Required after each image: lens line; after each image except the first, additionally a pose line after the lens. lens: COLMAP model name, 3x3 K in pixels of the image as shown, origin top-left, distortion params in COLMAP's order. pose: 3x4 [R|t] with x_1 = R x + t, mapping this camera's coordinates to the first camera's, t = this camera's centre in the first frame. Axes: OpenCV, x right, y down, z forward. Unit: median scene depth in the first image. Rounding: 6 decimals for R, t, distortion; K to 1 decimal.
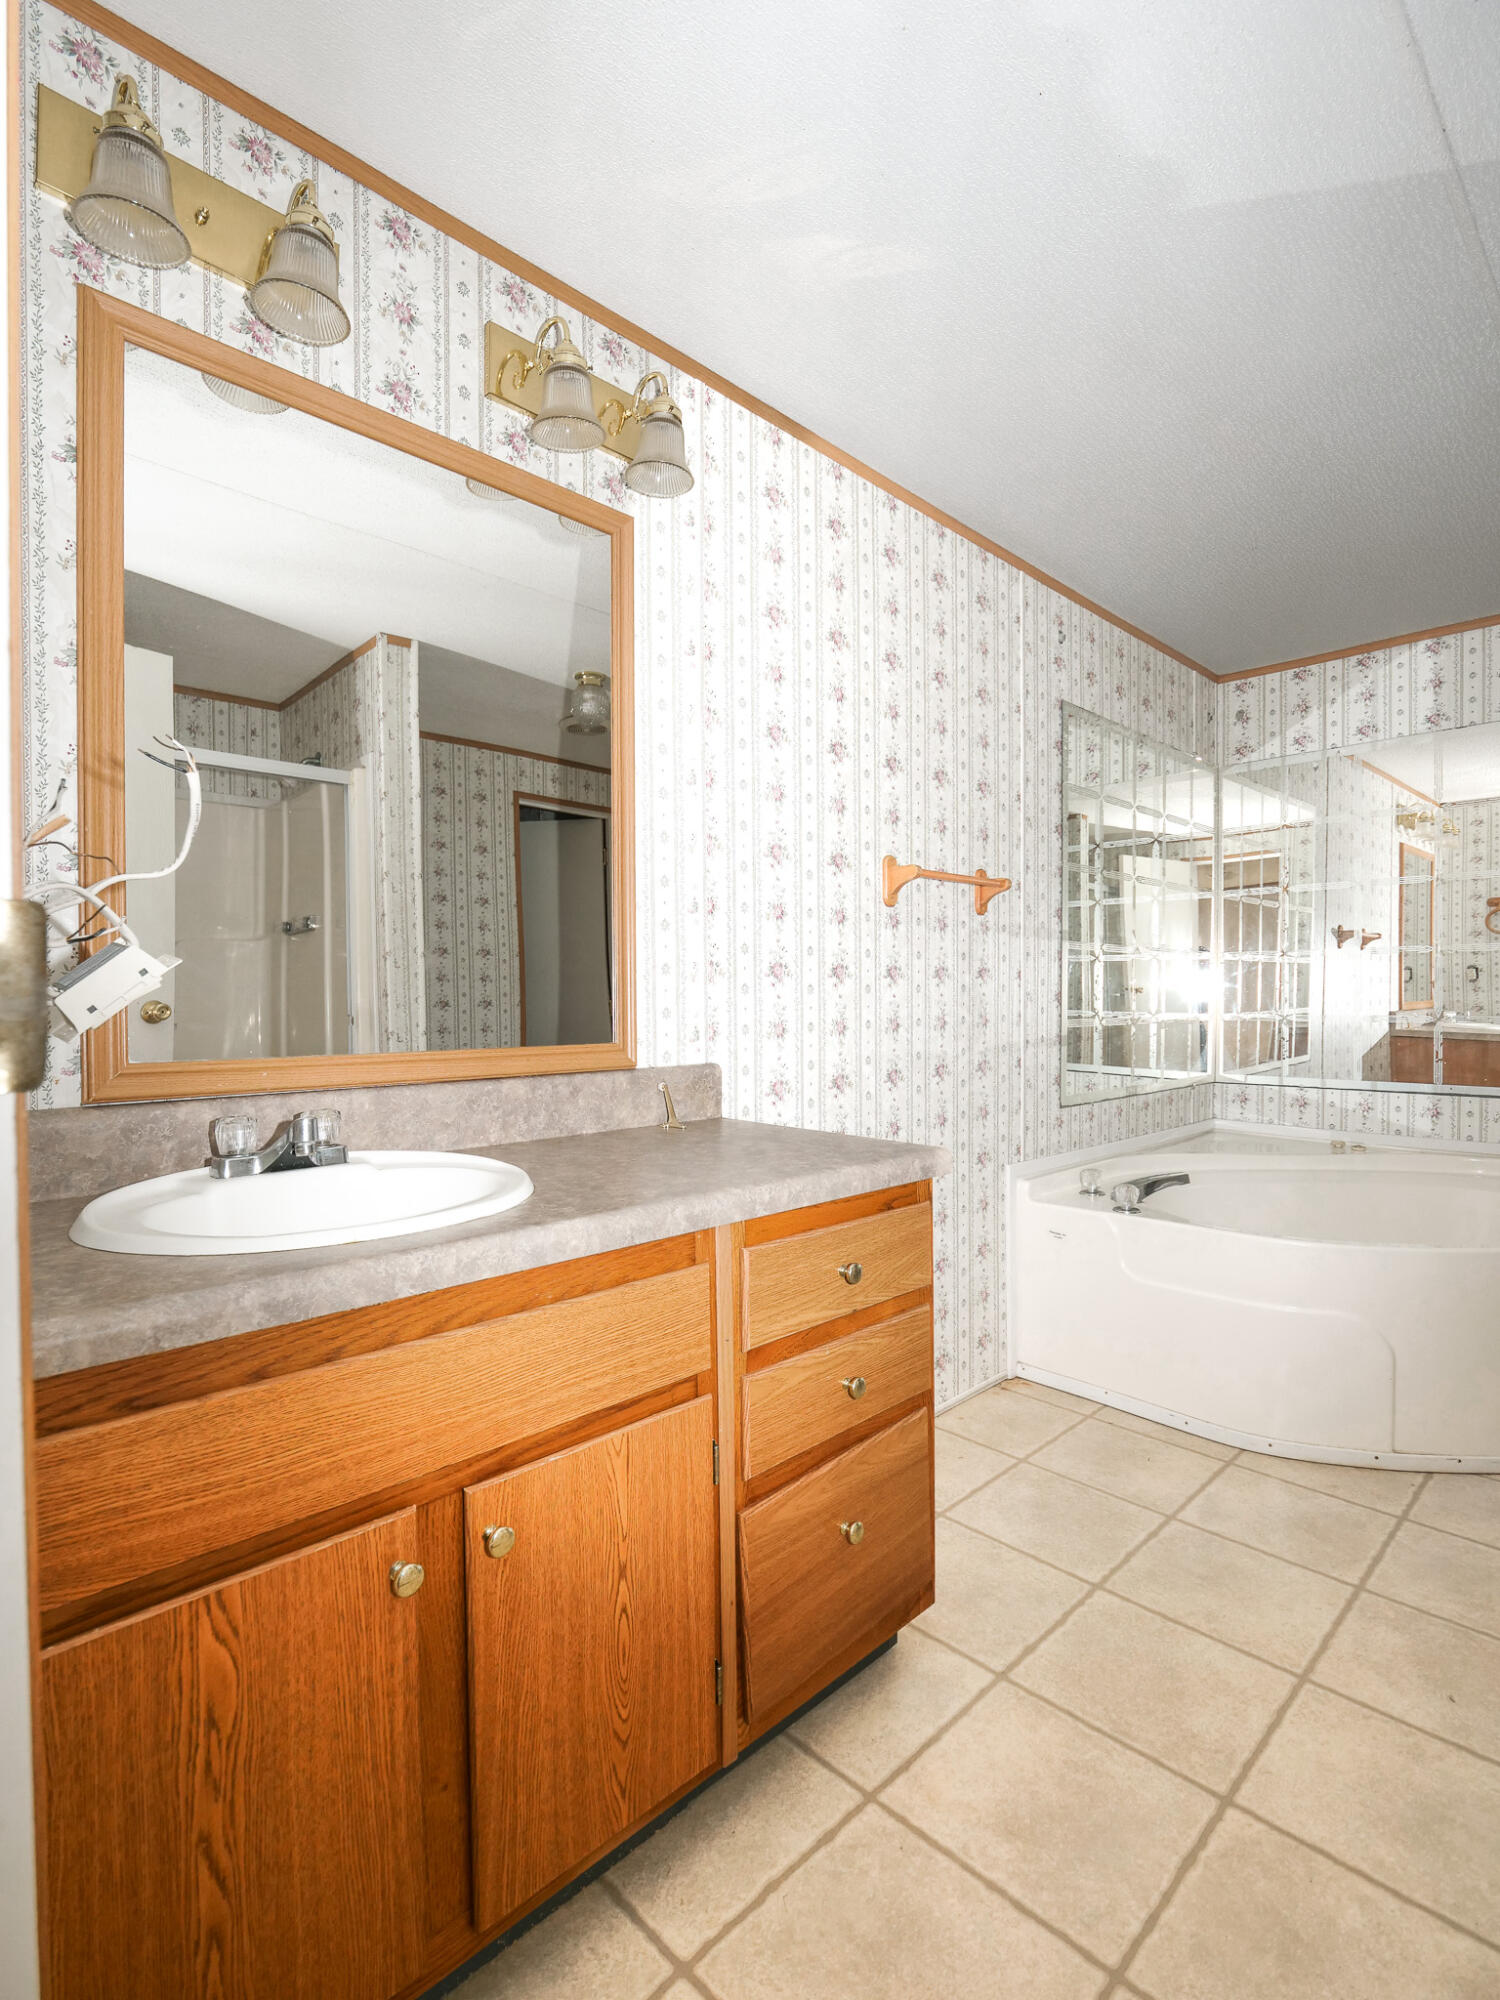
lens RADIAL K [[975.9, 0, 750.0], [0, 975.9, 1000.0], [0, 0, 1]] dist [-0.011621, -0.000733]
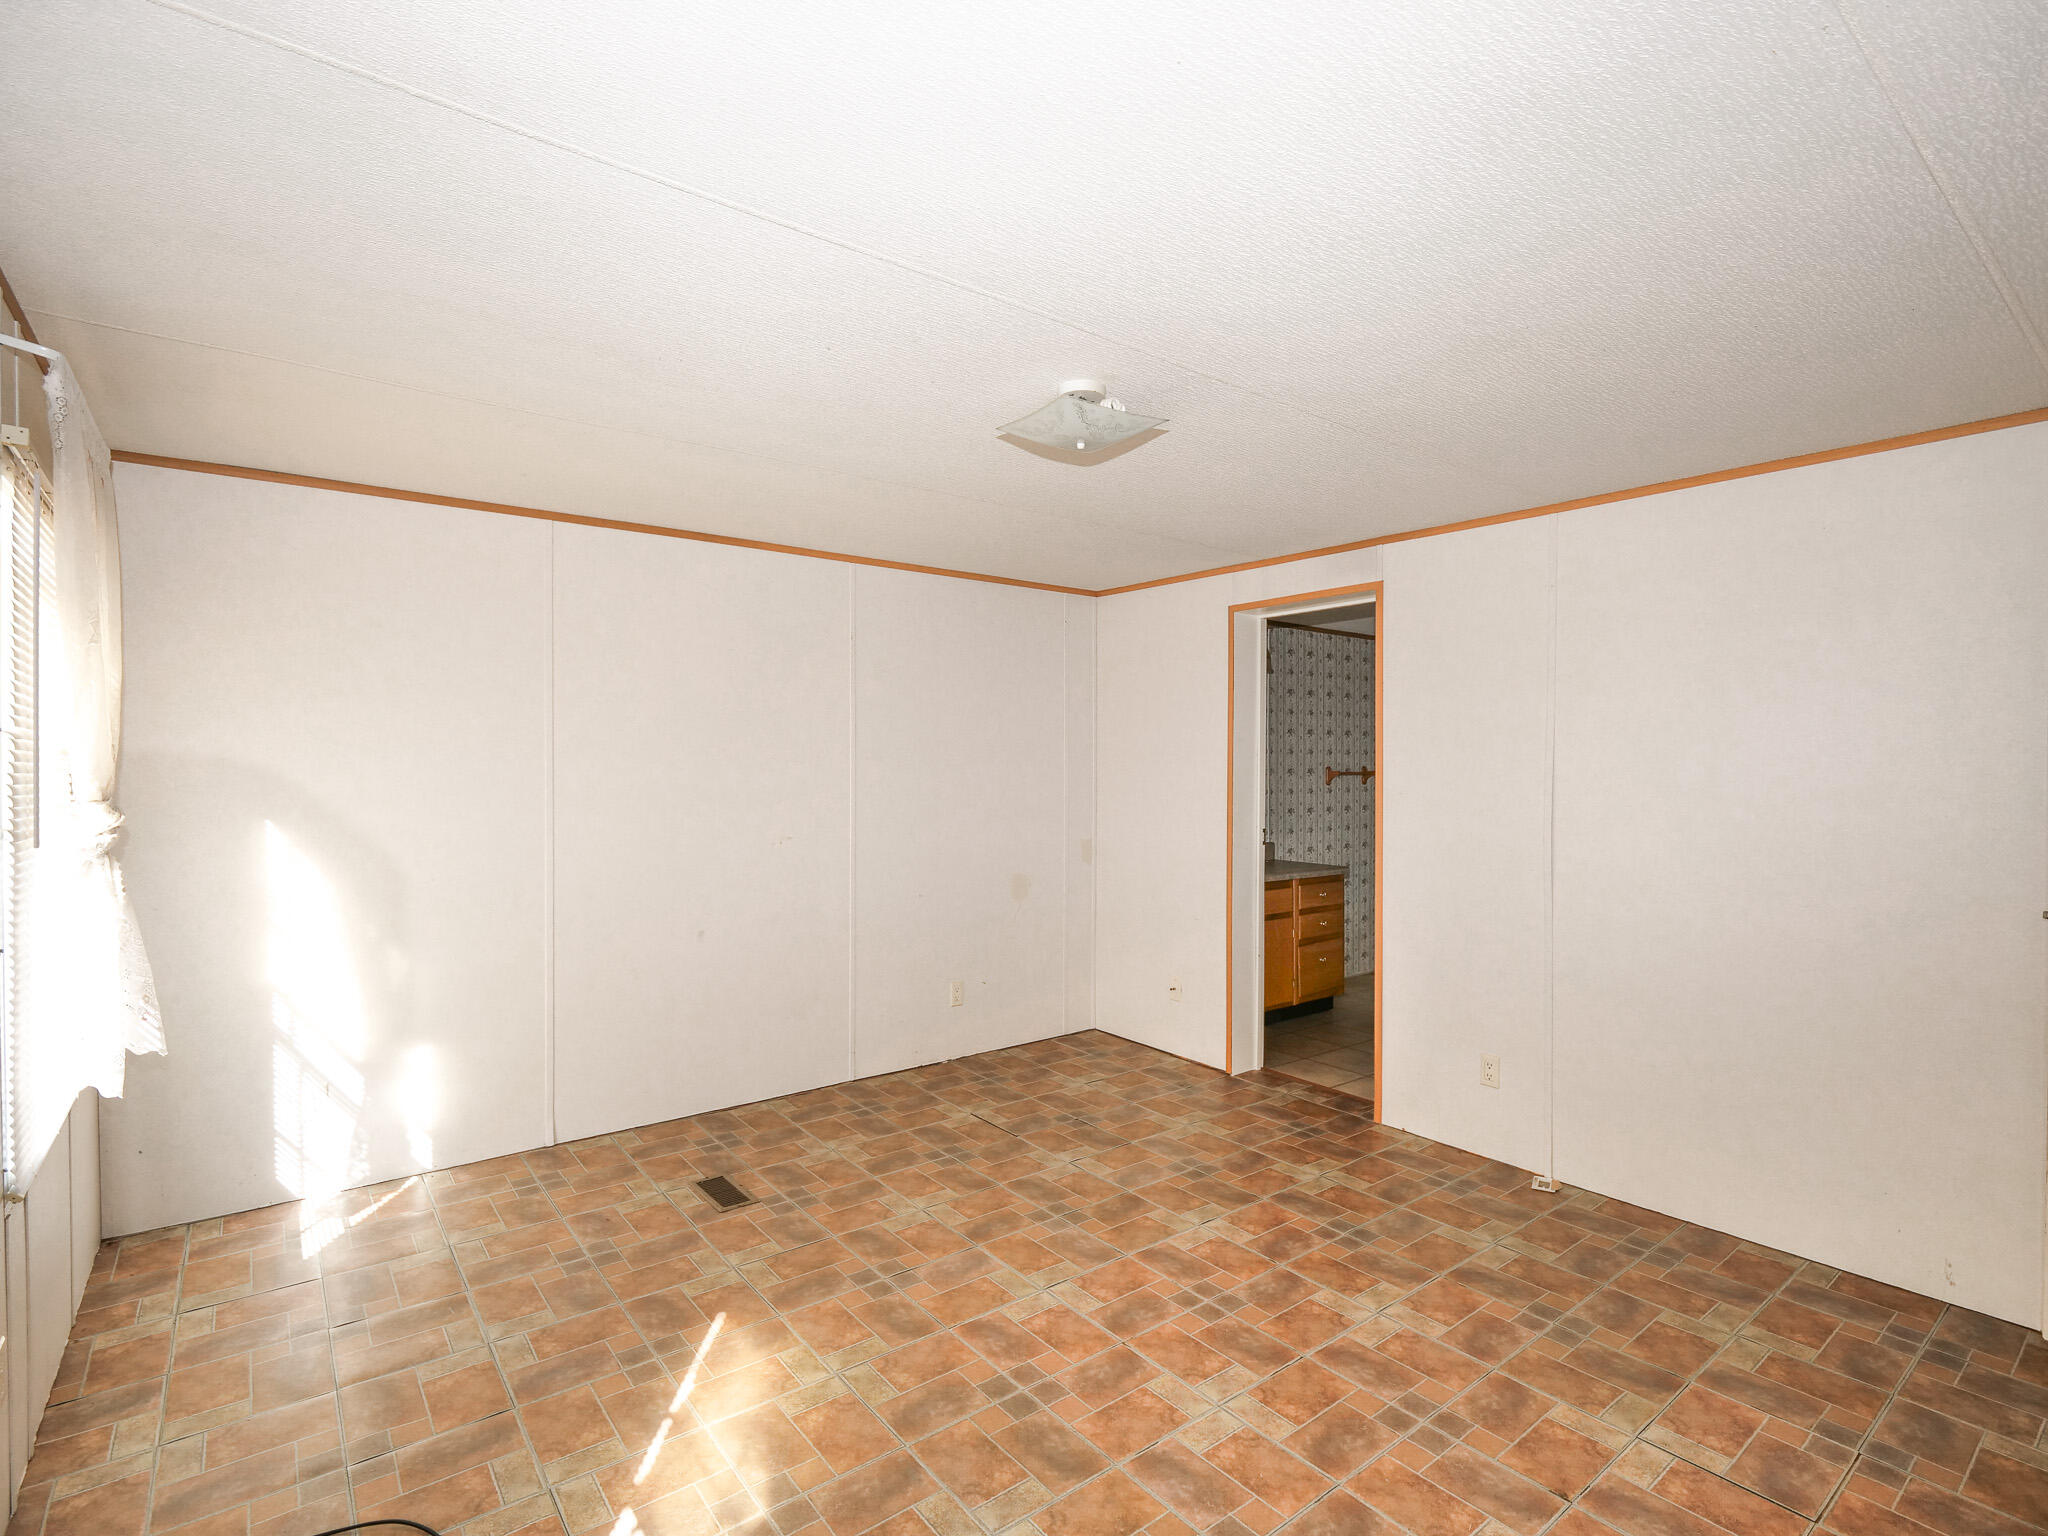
lens RADIAL K [[999.3, 0, 1030.8], [0, 999.3, 771.2], [0, 0, 1]] dist [-0.011621, -0.000733]
pose [[0.993336, 0.005177, -0.115139, -0.374270], [-0.005482, 0.999982, -0.002326, -0.128882], [0.115125, 0.002942, 0.993347, -1.931997]]
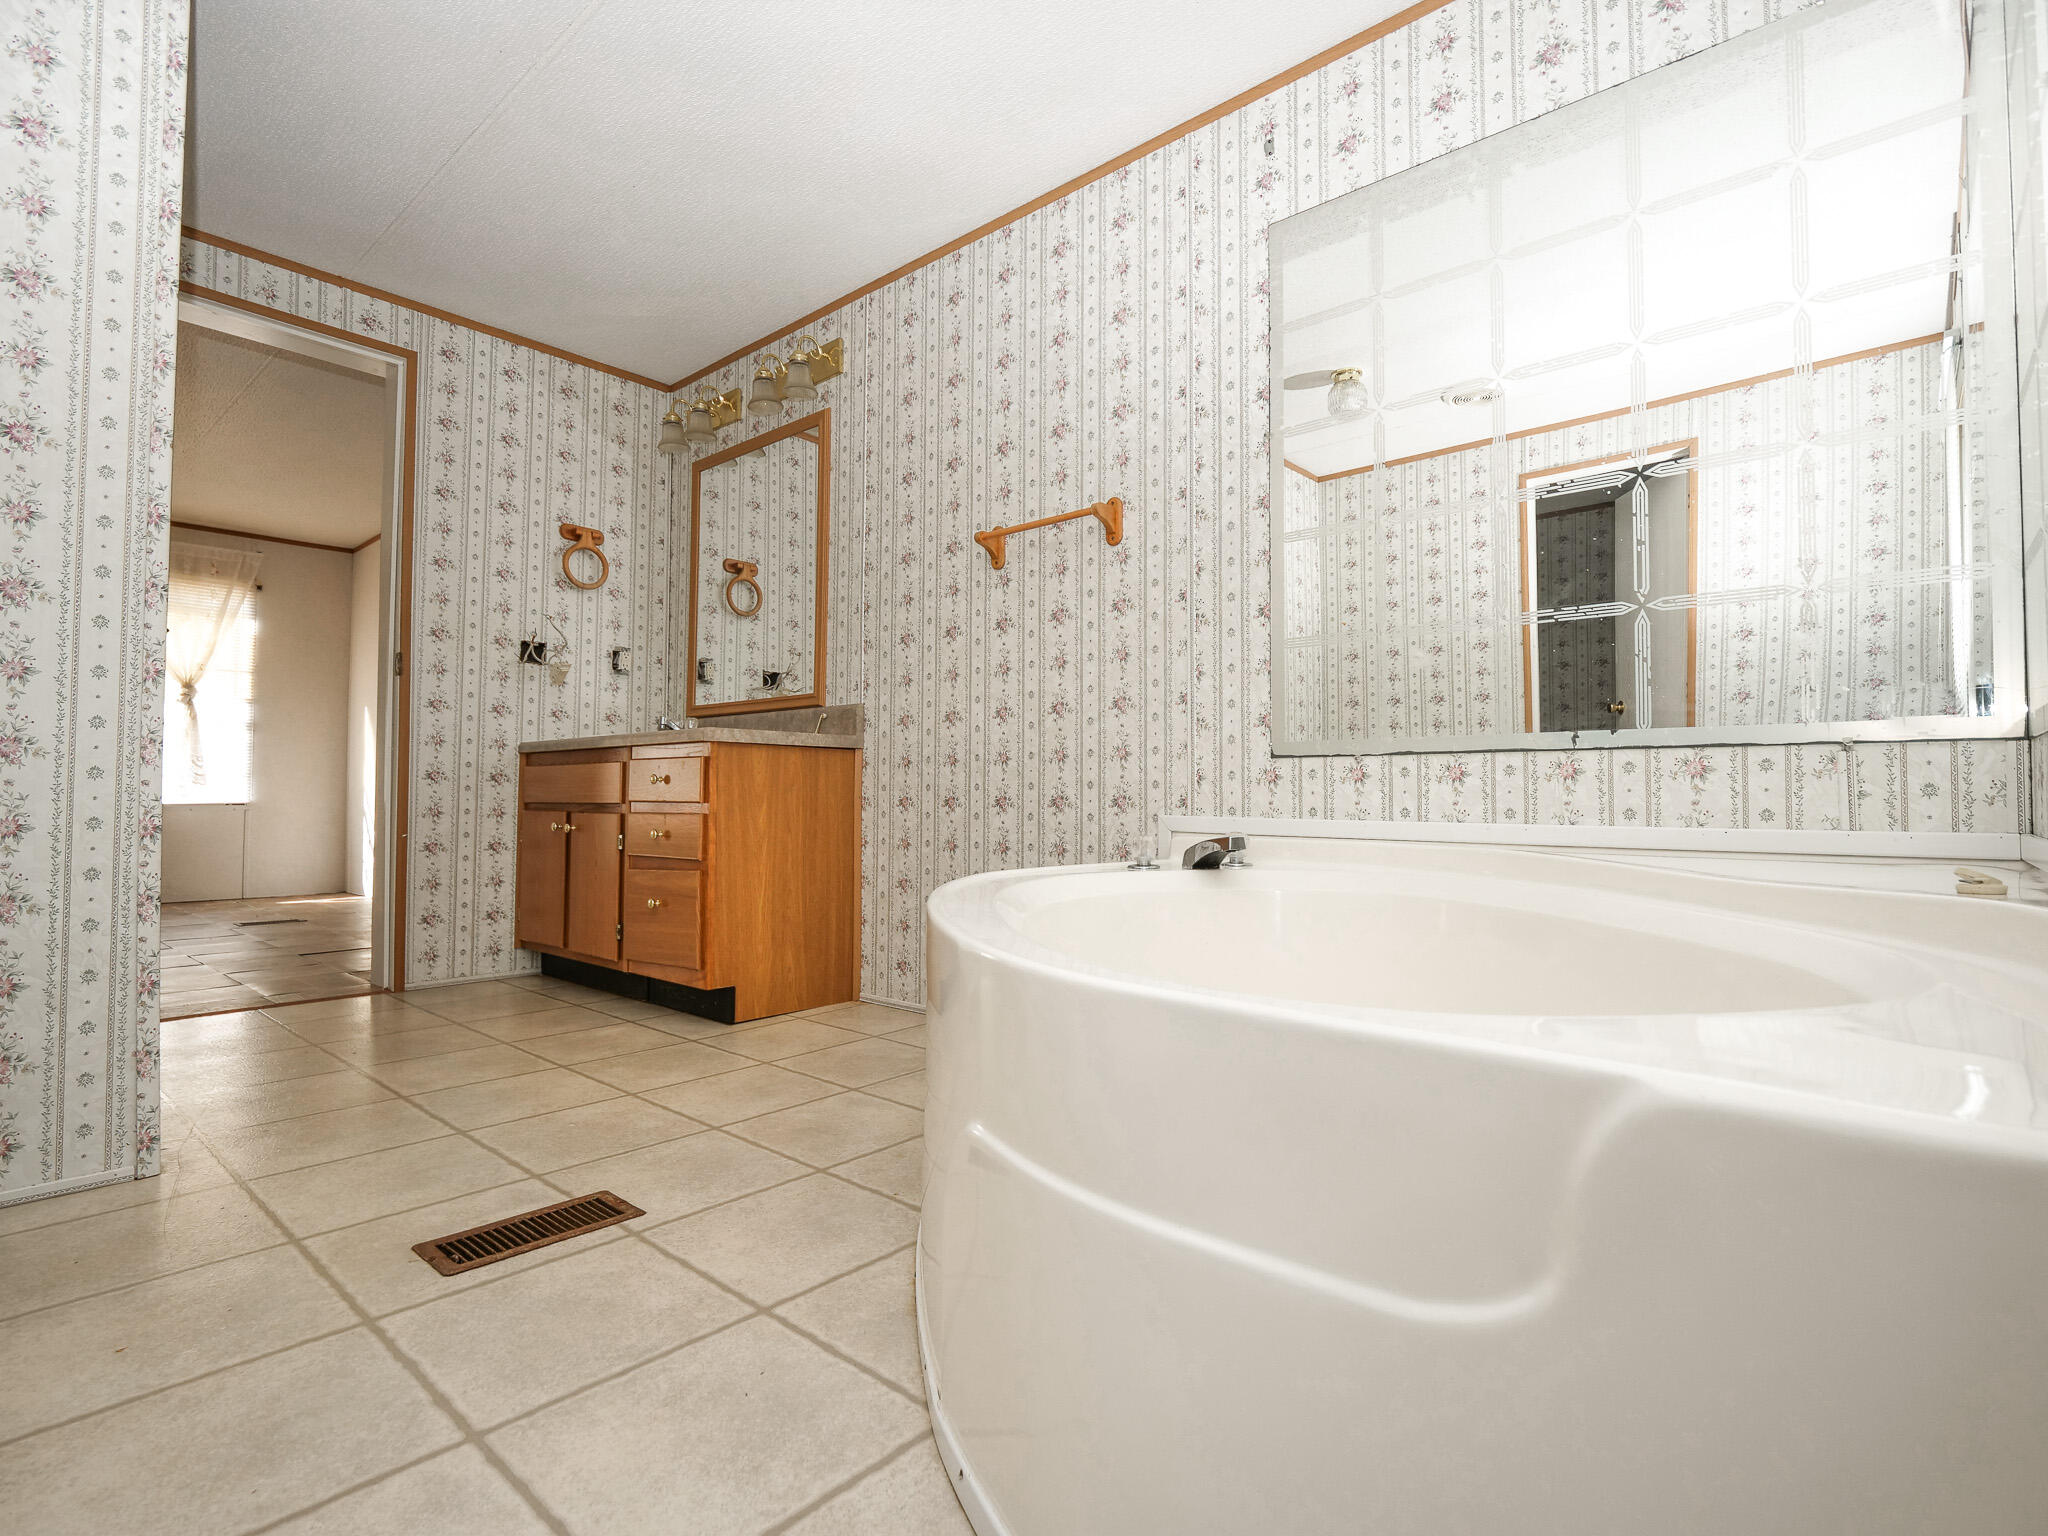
lens RADIAL K [[999.3, 0, 1030.8], [0, 999.3, 771.2], [0, 0, 1]] dist [-0.011621, -0.000733]
pose [[0.071318, -0.029365, -0.997021, 1.395076], [-0.019206, 0.999341, -0.030807, 0.191876], [0.997269, 0.021346, 0.070707, 0.997954]]
